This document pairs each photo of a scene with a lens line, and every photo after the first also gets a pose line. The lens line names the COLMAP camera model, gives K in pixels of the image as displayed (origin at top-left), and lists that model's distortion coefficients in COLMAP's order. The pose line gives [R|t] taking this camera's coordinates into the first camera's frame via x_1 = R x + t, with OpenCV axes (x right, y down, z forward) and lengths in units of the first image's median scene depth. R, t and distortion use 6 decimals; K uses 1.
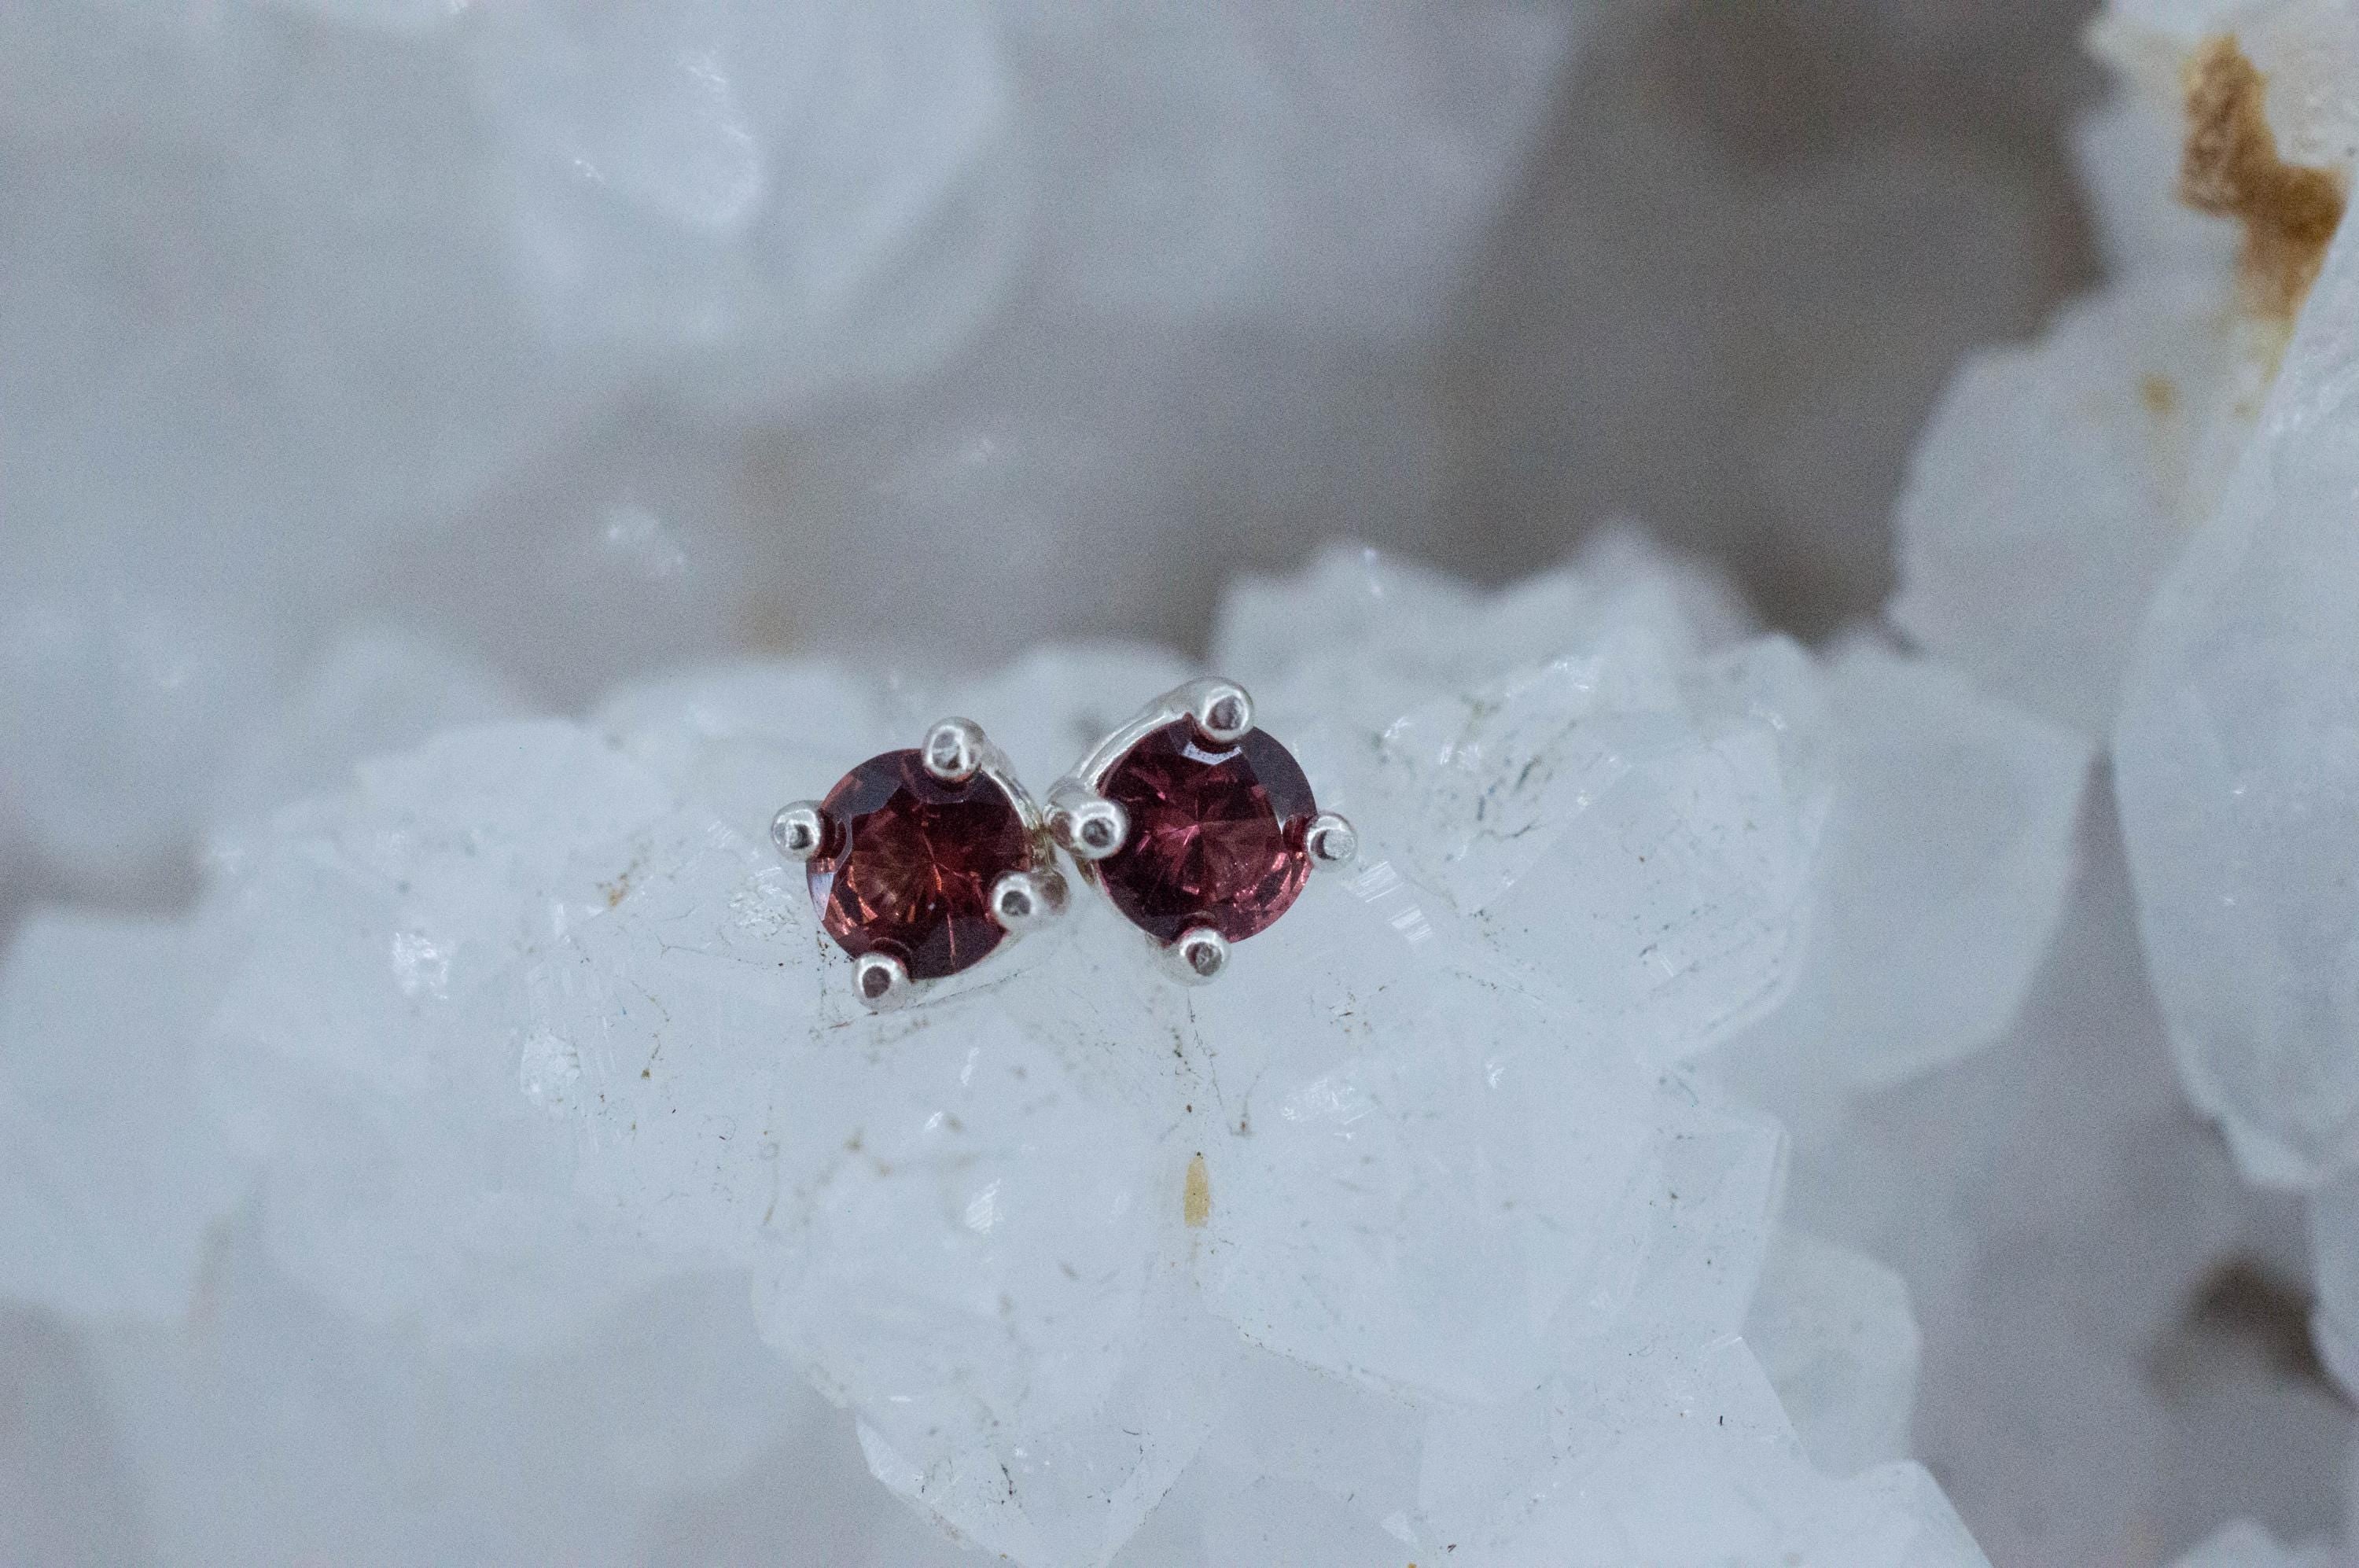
lens RADIAL K [[5743.3, 0, 1179.5], [0, 5743.3, 784.0], [0, 0, 1]] dist [0.084829, 0.623350]
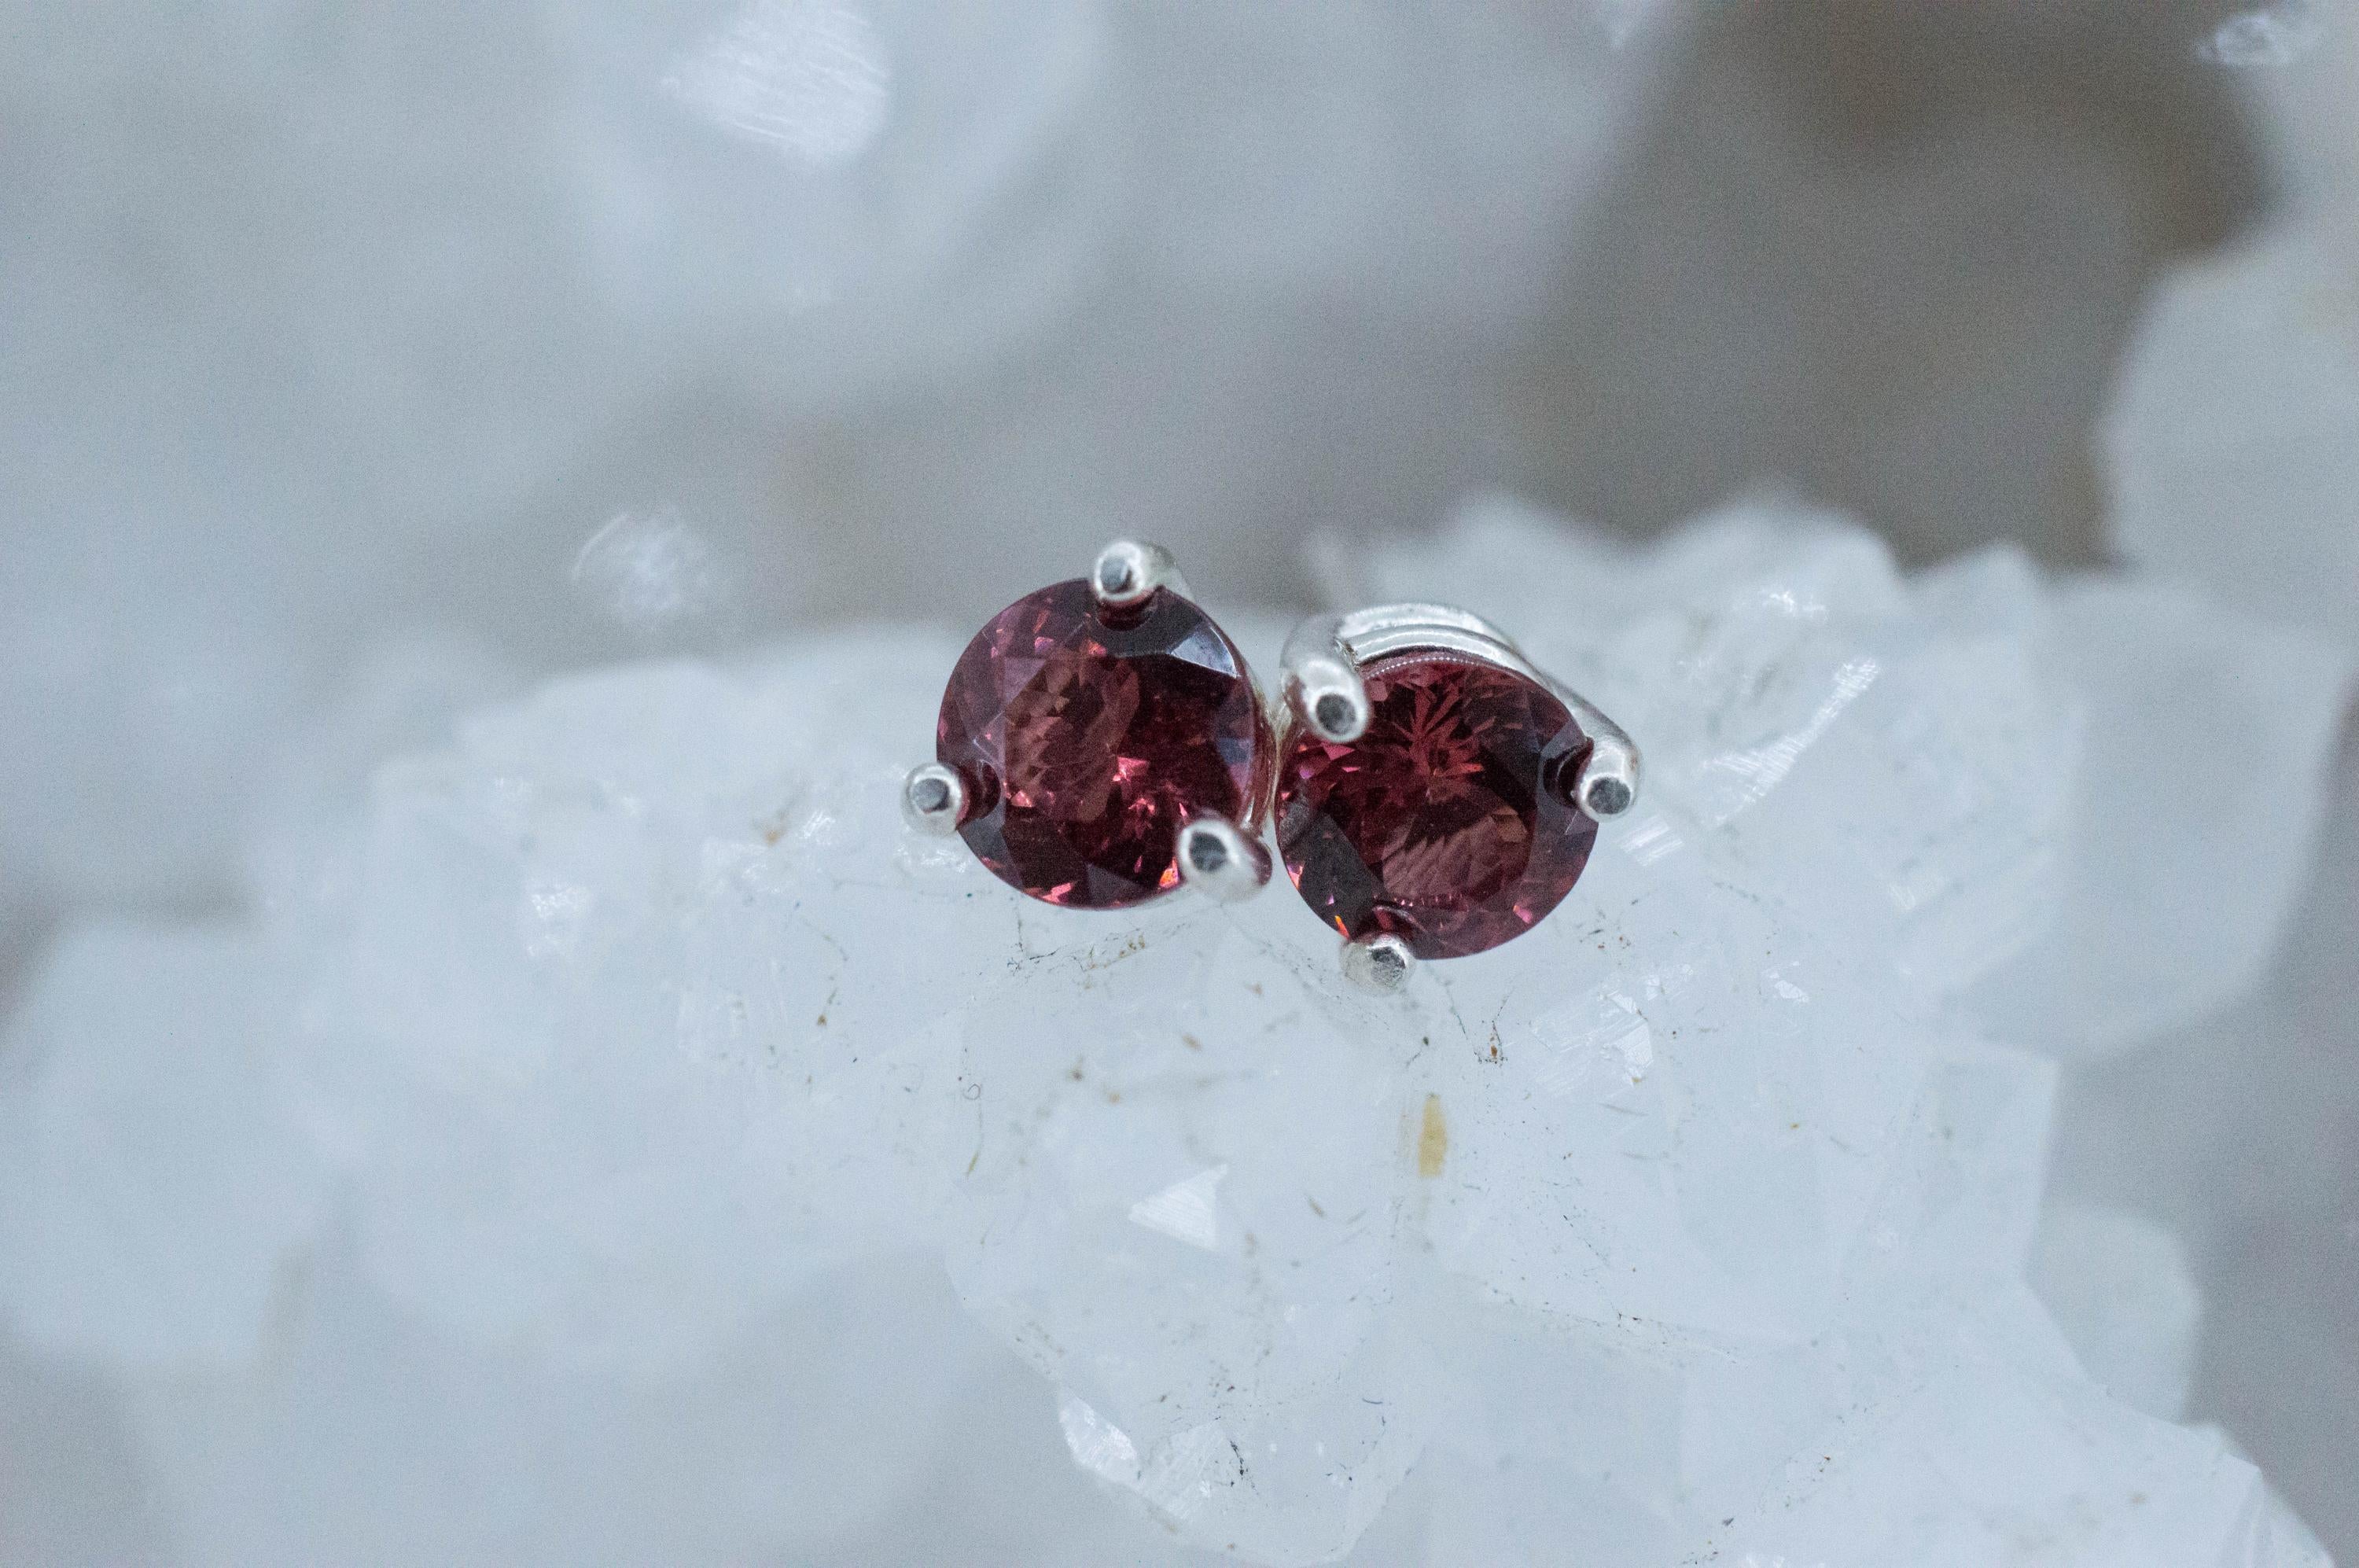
lens RADIAL K [[5743.3, 0, 1179.5], [0, 5743.3, 784.0], [0, 0, 1]] dist [0.084829, 0.623350]
pose [[0.998308, -0.022765, 0.053502, -0.081876], [0.026273, 0.997487, -0.065800, 0.072227], [-0.051869, 0.067094, 0.996398, 0.093324]]
